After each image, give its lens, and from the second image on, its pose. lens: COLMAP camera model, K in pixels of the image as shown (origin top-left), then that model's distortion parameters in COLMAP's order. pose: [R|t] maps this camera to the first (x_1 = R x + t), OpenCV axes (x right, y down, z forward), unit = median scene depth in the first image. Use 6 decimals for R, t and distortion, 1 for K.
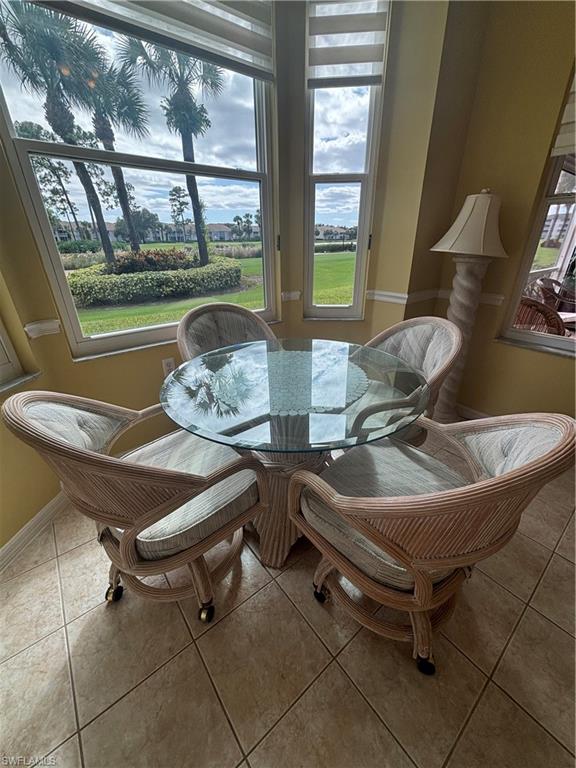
lens RADIAL K [[309.0, 0, 290.7], [0, 309.0, 382.7], [0, 0, 1]] dist [0.004210, -0.002395]
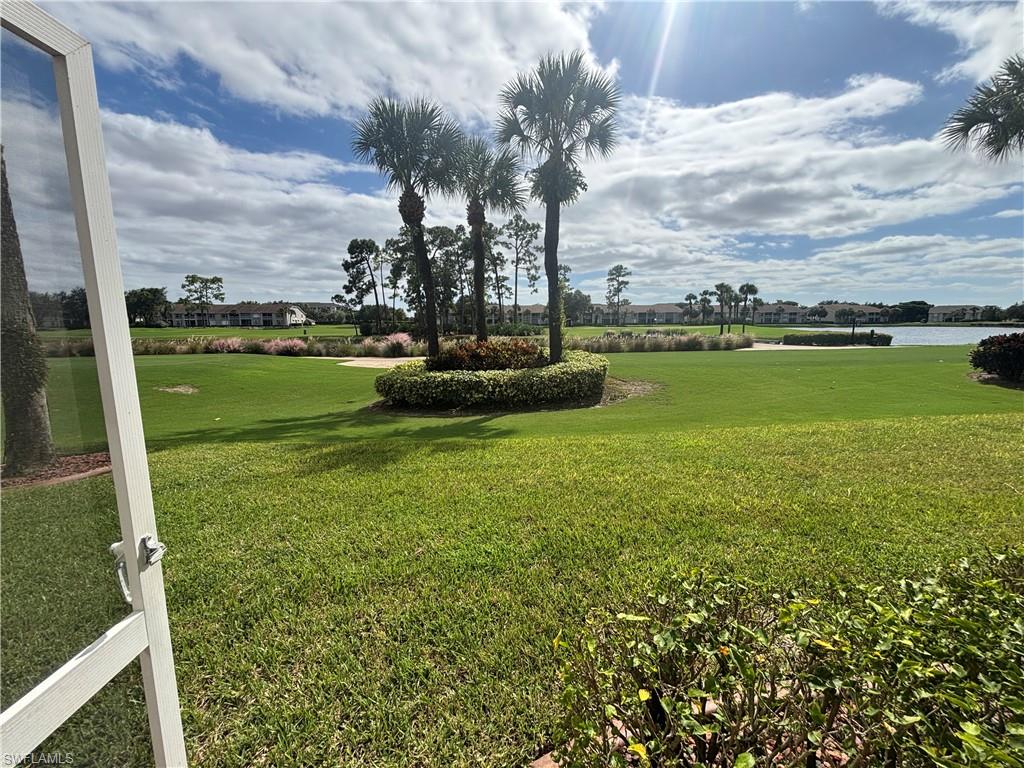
lens RADIAL K [[412.0, 0, 510.0], [0, 412.0, 379.6], [0, 0, 1]] dist [0.004210, -0.002395]
pose [[0.839765, 0.078570, -0.537236, 0.181398], [-0.230658, 0.947373, -0.221994, -0.159527], [0.491521, 0.310340, 0.813693, 0.285640]]
